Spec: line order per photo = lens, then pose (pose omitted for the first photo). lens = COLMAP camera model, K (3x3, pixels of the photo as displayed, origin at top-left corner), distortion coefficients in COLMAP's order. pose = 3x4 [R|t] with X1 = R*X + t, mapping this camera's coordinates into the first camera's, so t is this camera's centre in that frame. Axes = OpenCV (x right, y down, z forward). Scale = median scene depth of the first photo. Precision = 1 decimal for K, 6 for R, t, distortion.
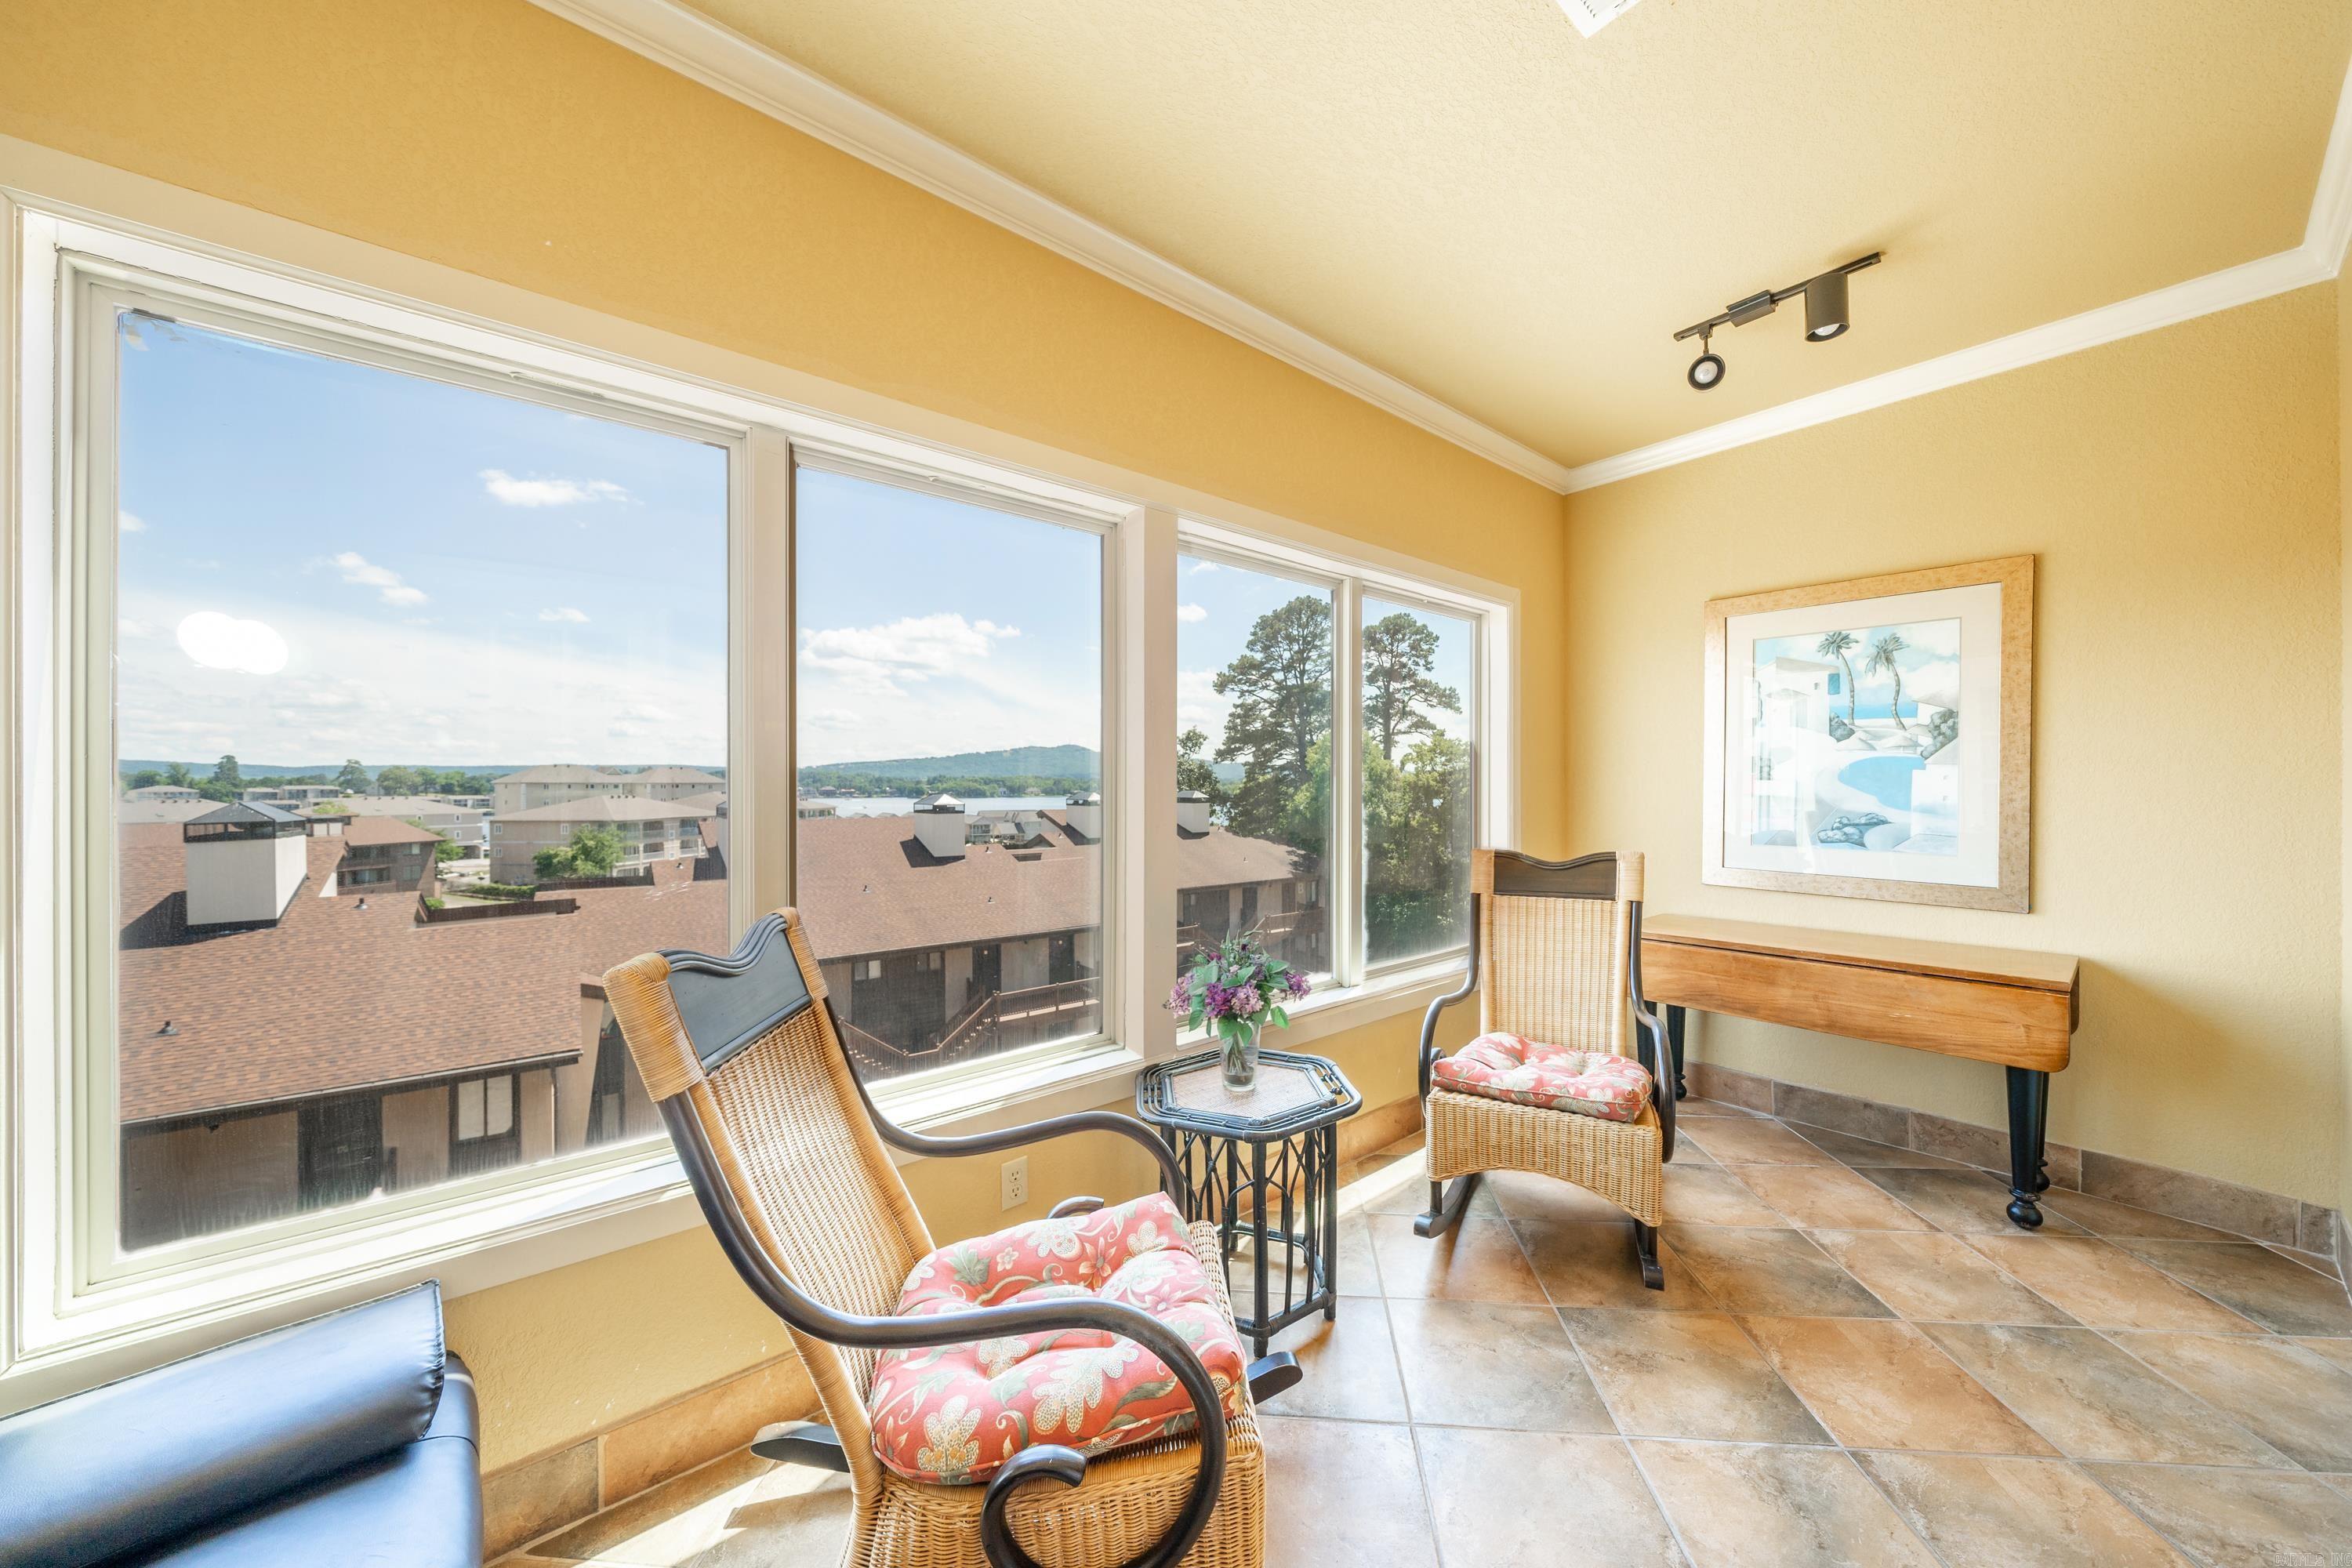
lens RADIAL K [[813.5, 0, 1191.5], [0, 813.5, 743.1], [0, 0, 1]] dist [-0.002277, -0.000124]
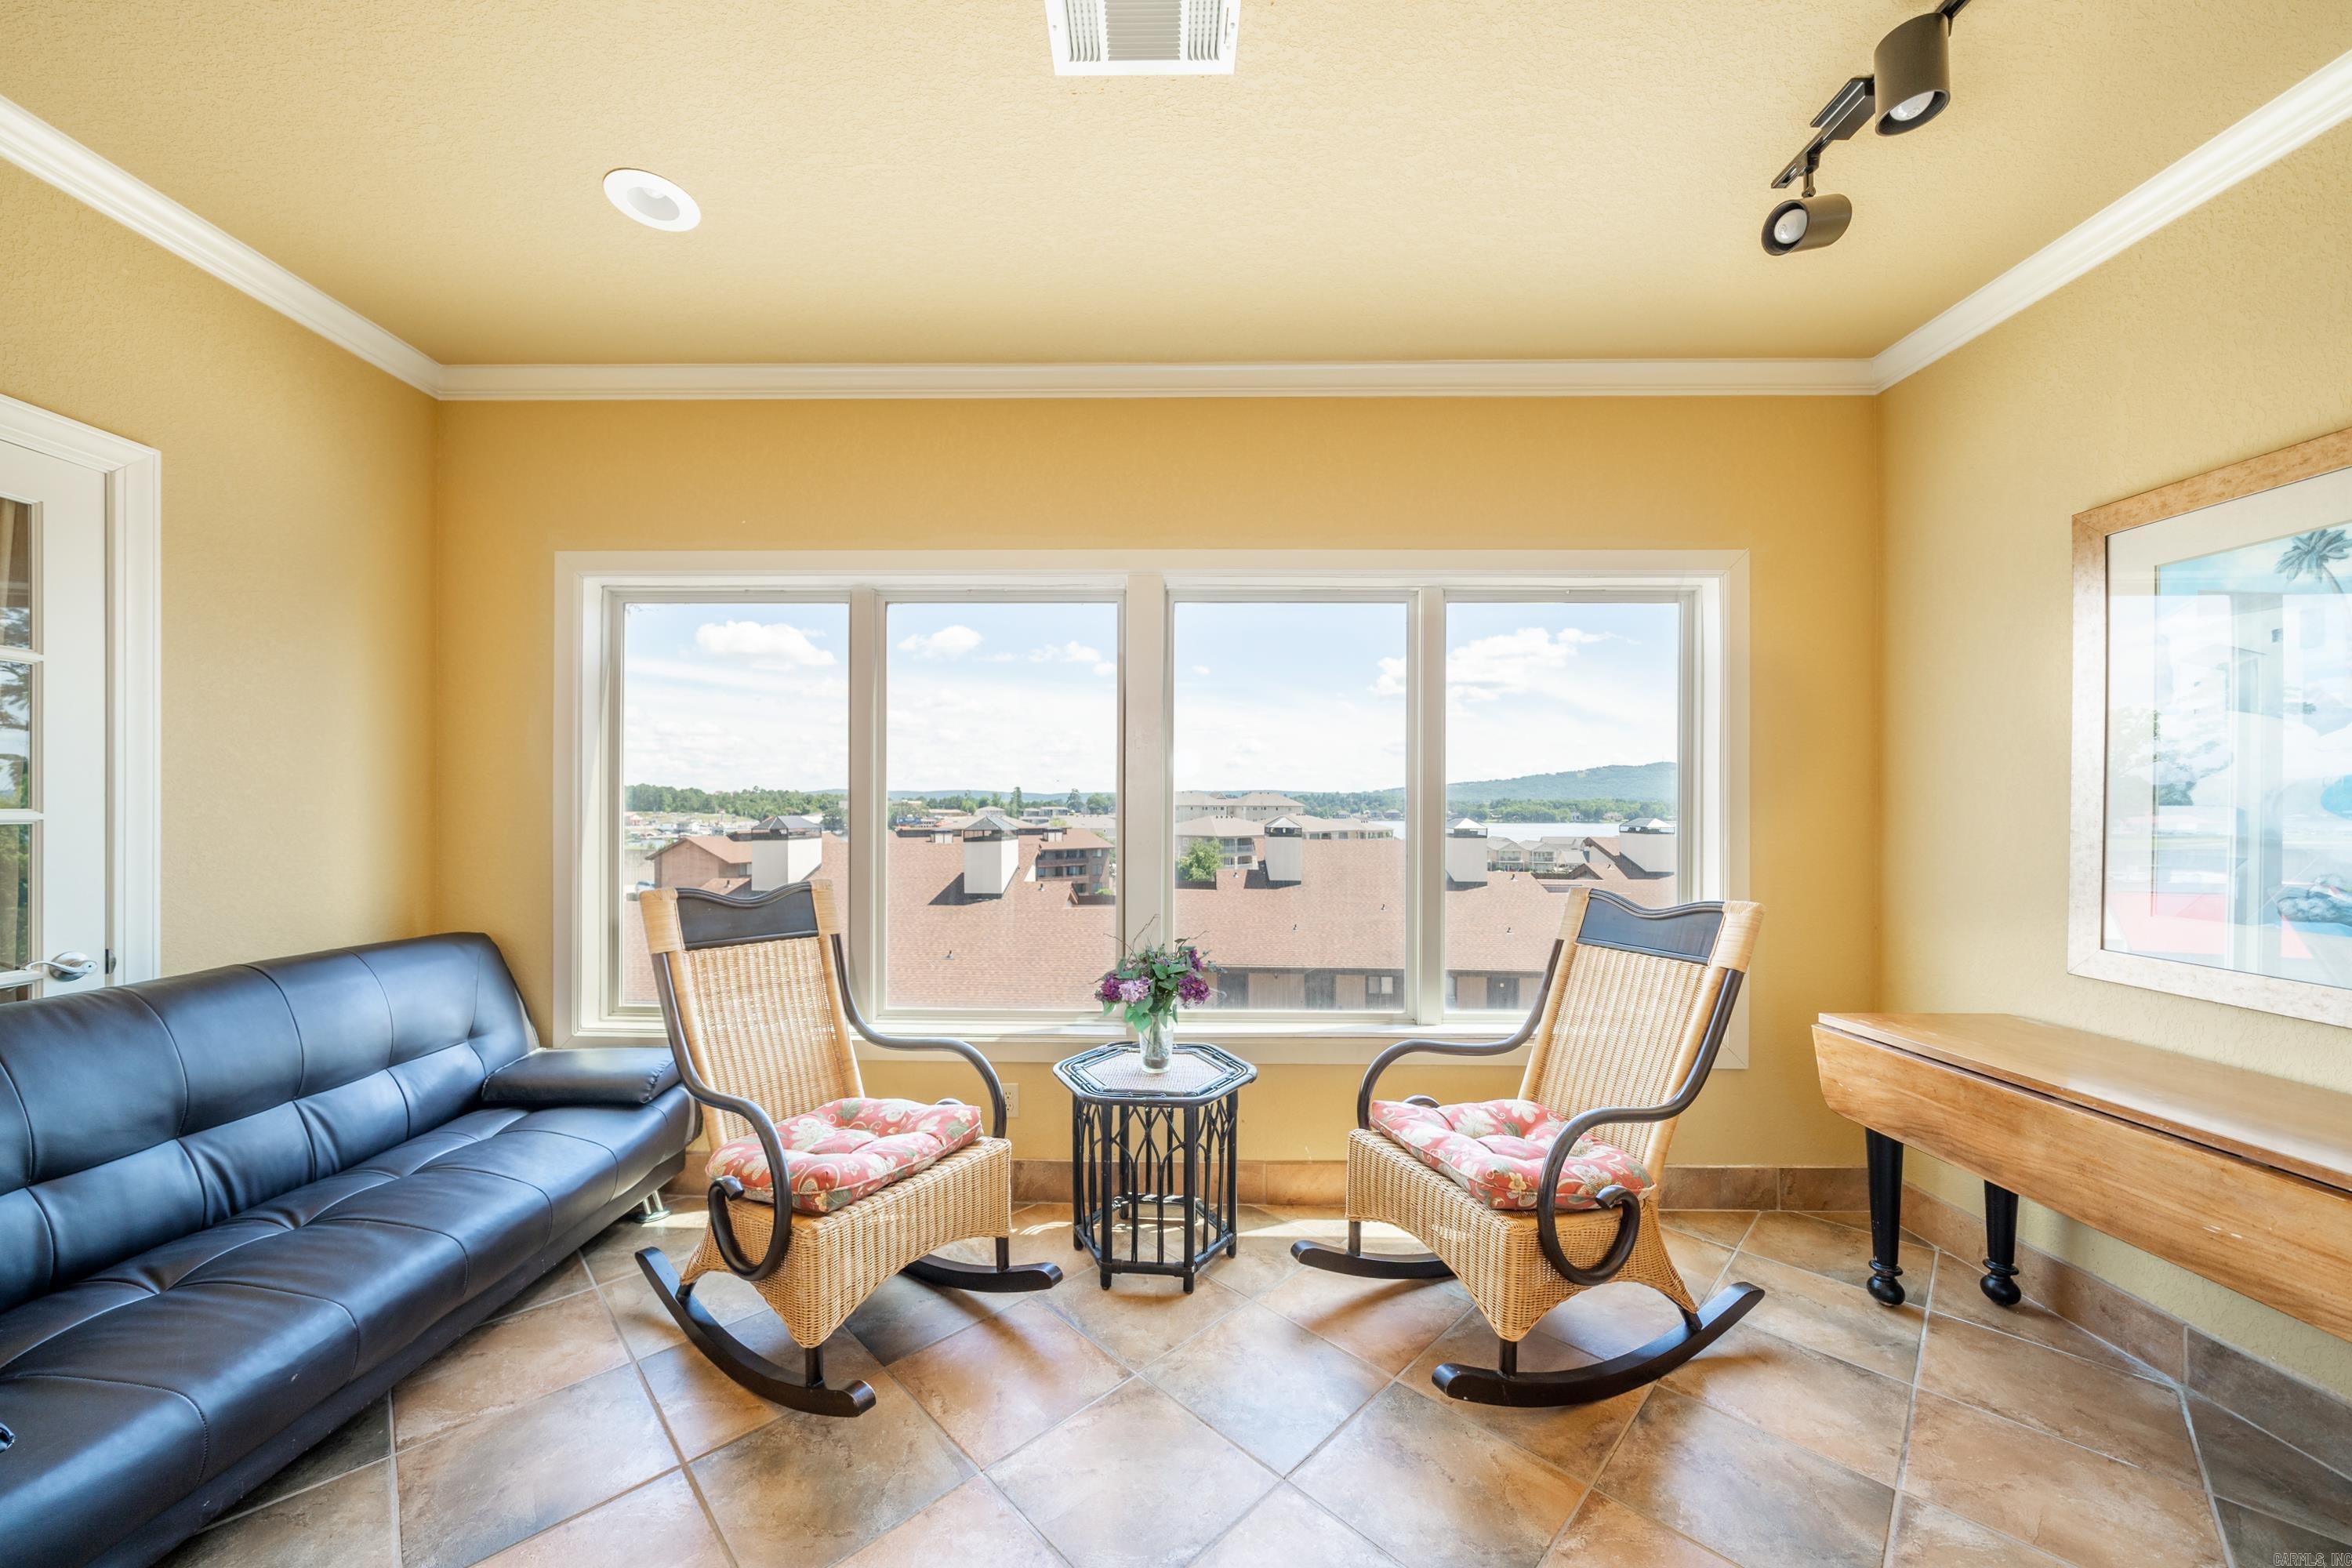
lens RADIAL K [[813.9, 0, 1142.4], [0, 813.9, 762.5], [0, 0, 1]] dist [-0.001198, -0.000004]
pose [[0.754020, -0.031589, -0.656091, 0.537768], [0.028413, 0.999477, -0.015469, 0.002798], [0.656237, -0.006977, 0.754523, 0.078465]]
